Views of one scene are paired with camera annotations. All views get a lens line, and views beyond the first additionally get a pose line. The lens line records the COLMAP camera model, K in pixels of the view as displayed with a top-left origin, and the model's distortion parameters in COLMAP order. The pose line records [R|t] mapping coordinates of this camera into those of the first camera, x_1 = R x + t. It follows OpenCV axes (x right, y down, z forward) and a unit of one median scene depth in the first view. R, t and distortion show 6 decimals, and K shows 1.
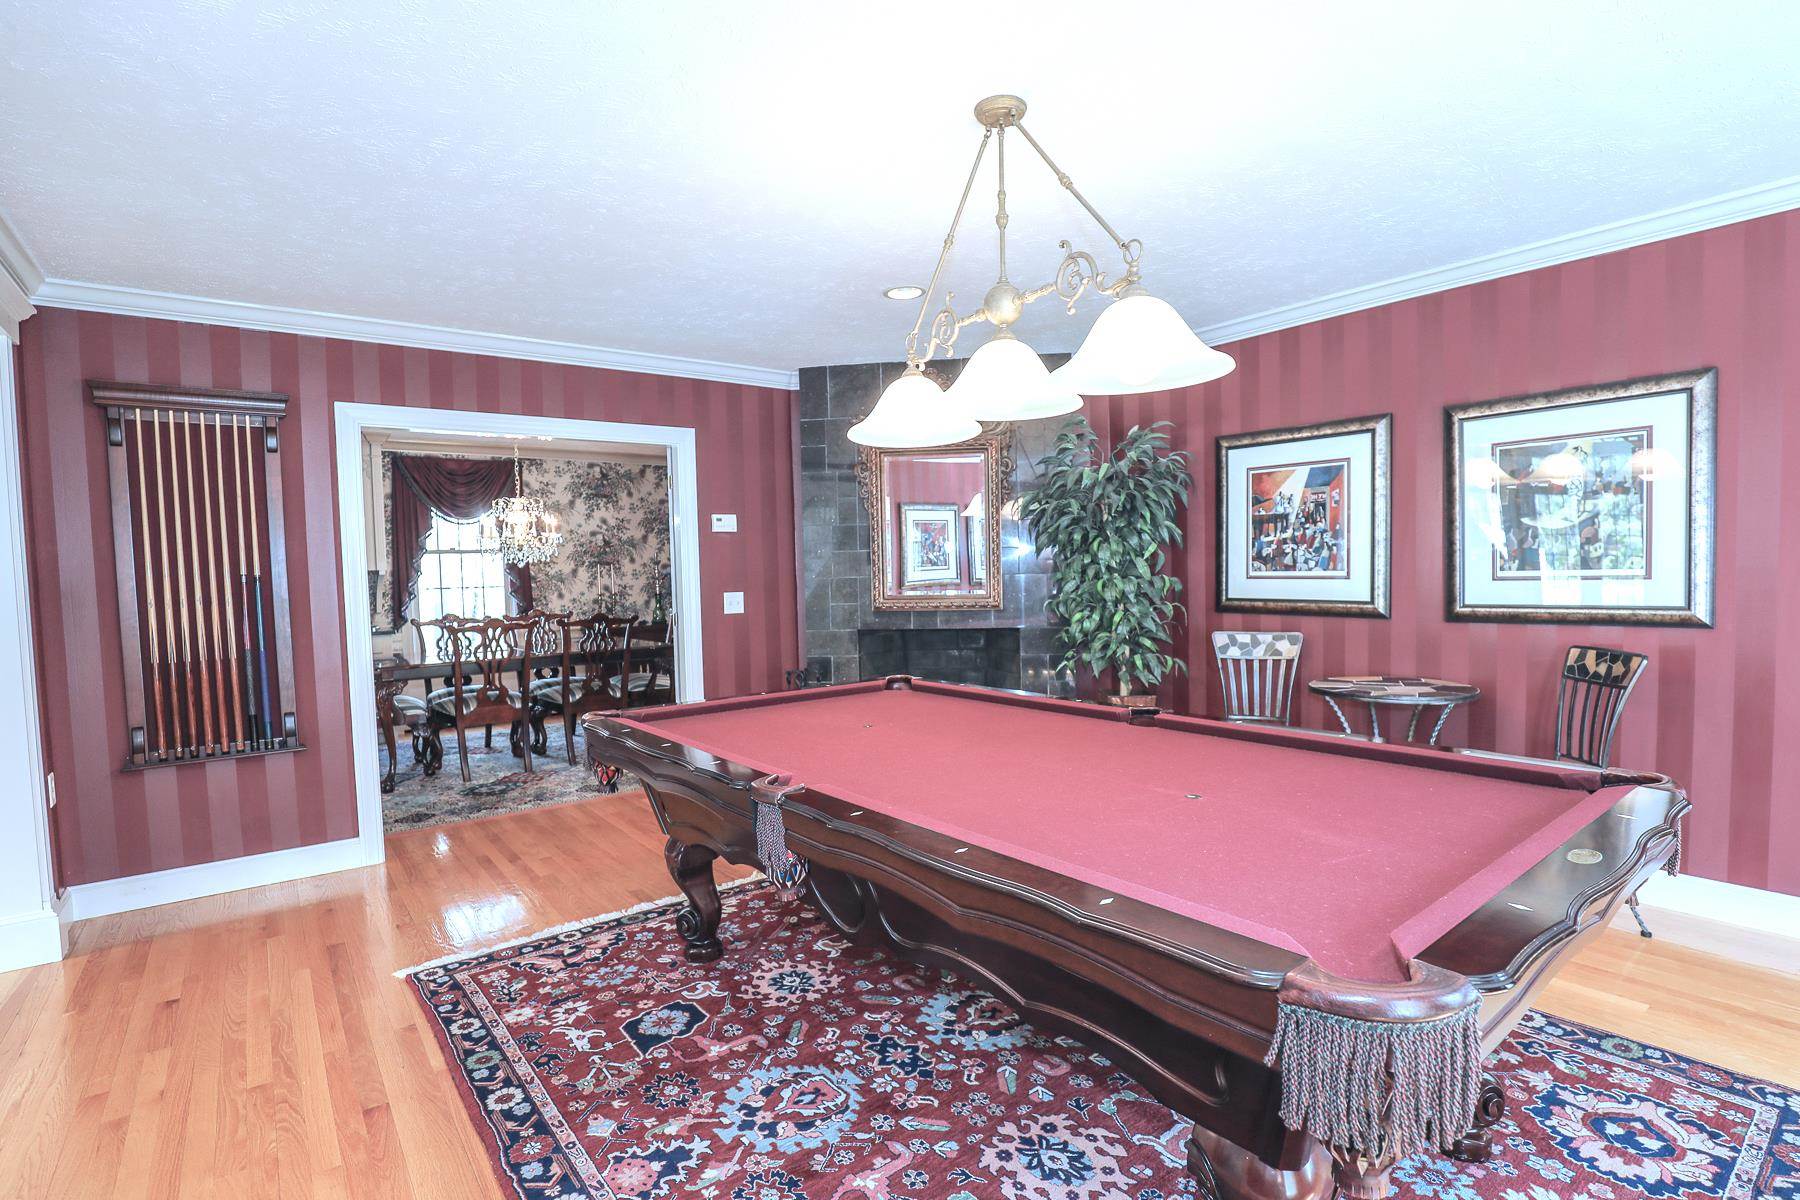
lens RADIAL K [[856.0, 0, 898.3], [0, 856.0, 611.7], [0, 0, 1]] dist [-0.032731, 0.004619]
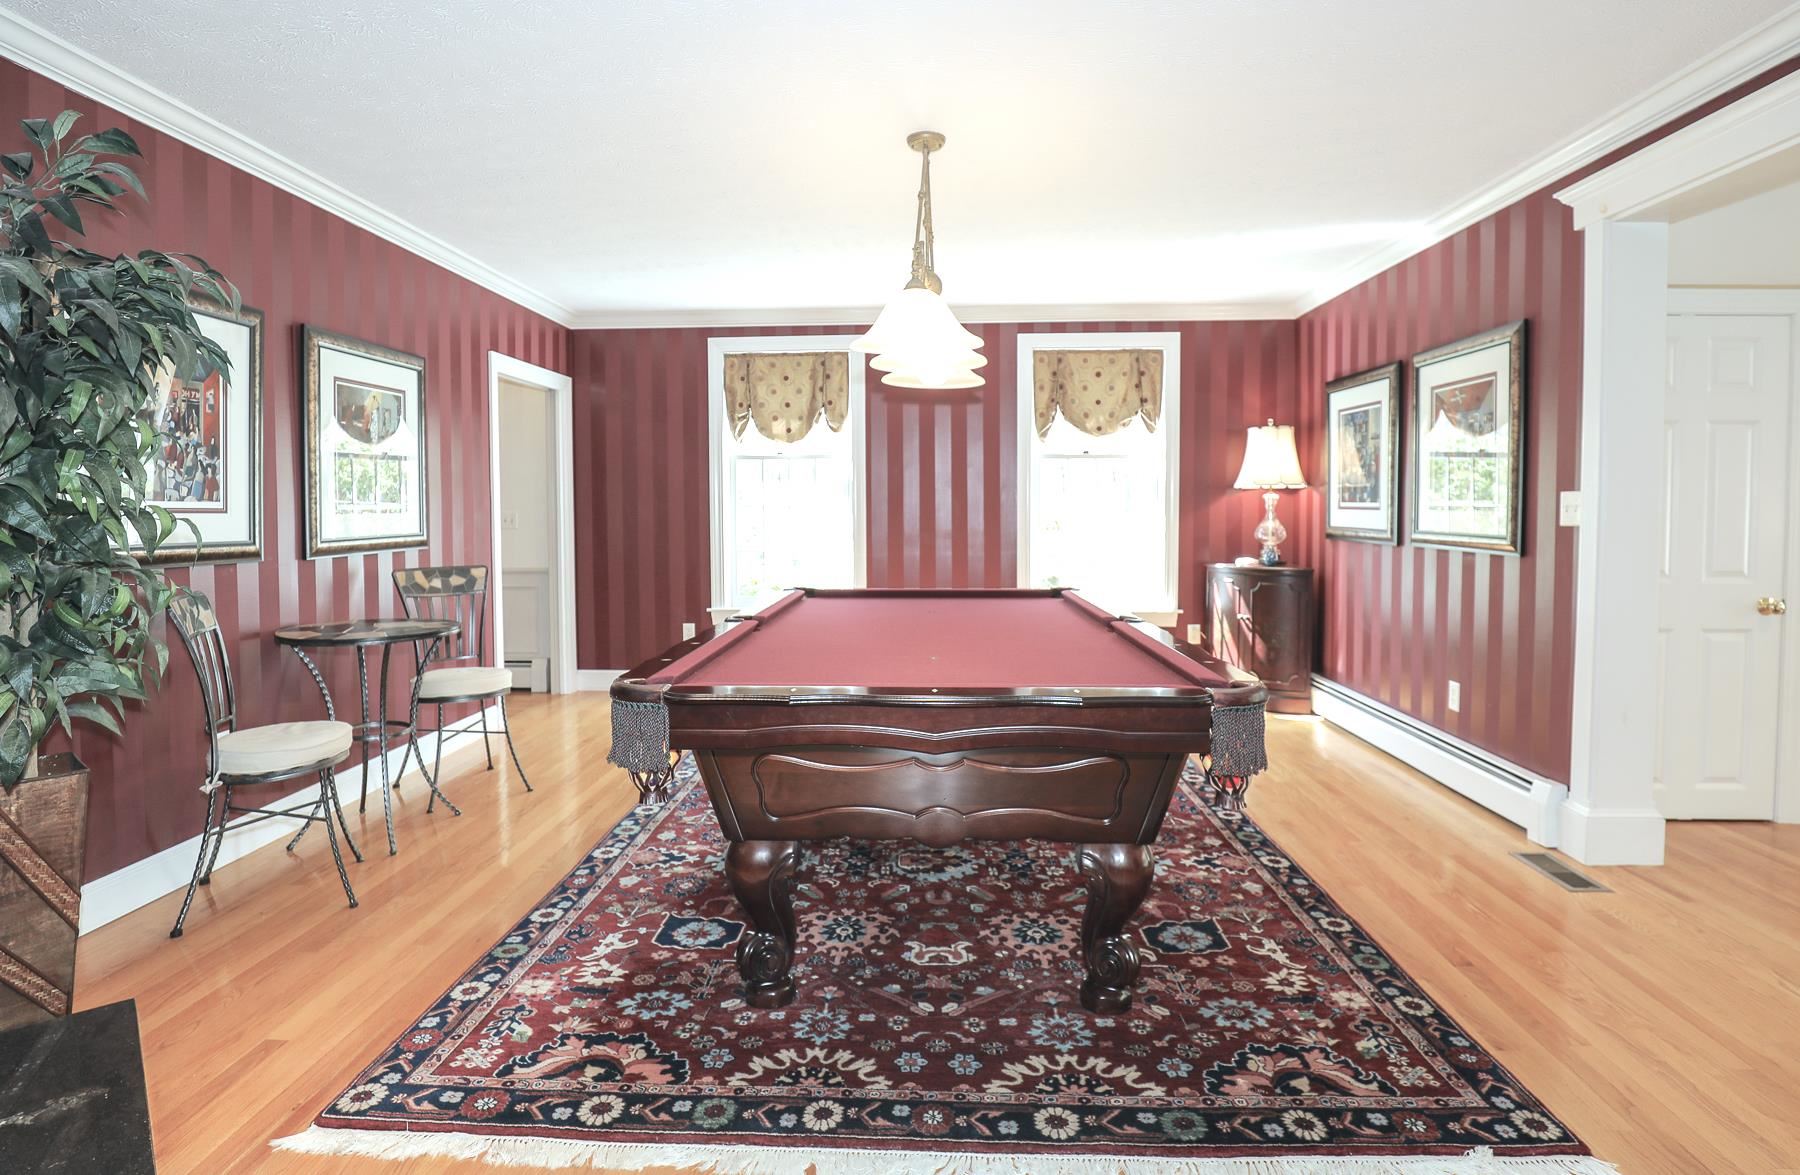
lens RADIAL K [[925.1, 0, 902.3], [0, 925.1, 526.7], [0, 0, 1]] dist [-0.025529, -0.000062]
pose [[-0.762688, 0.010654, 0.646679, -0.626725], [0.051512, 0.997689, 0.044316, -0.044128], [-0.644712, 0.067111, -0.761474, 1.736053]]
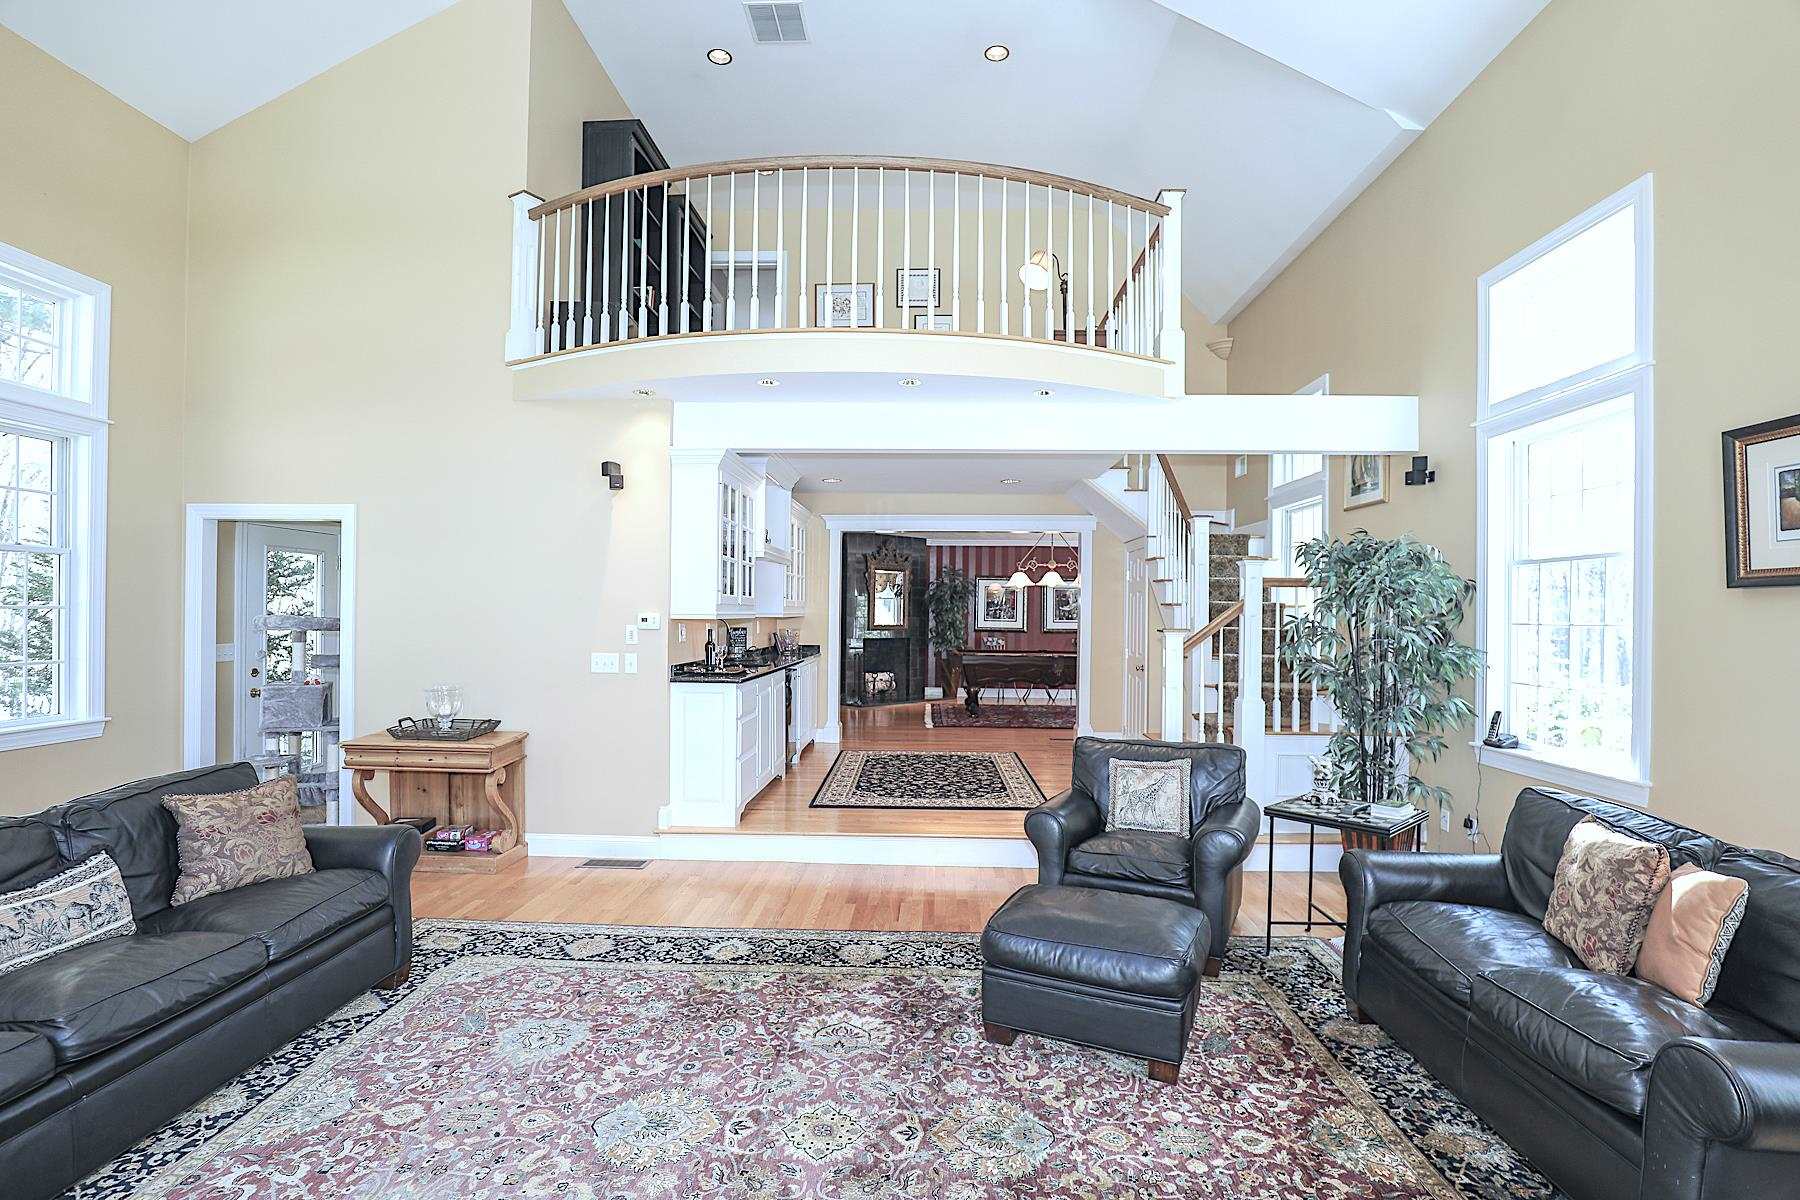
lens RADIAL K [[856.0, 0, 904.1], [0, 856.0, 609.9], [0, 0, 1]] dist [-0.032731, 0.004619]
pose [[0.641000, 0.036195, 0.766687, -3.449509], [0.012023, 0.998291, -0.057180, 0.150558], [-0.767446, 0.045871, 0.639470, -1.244709]]
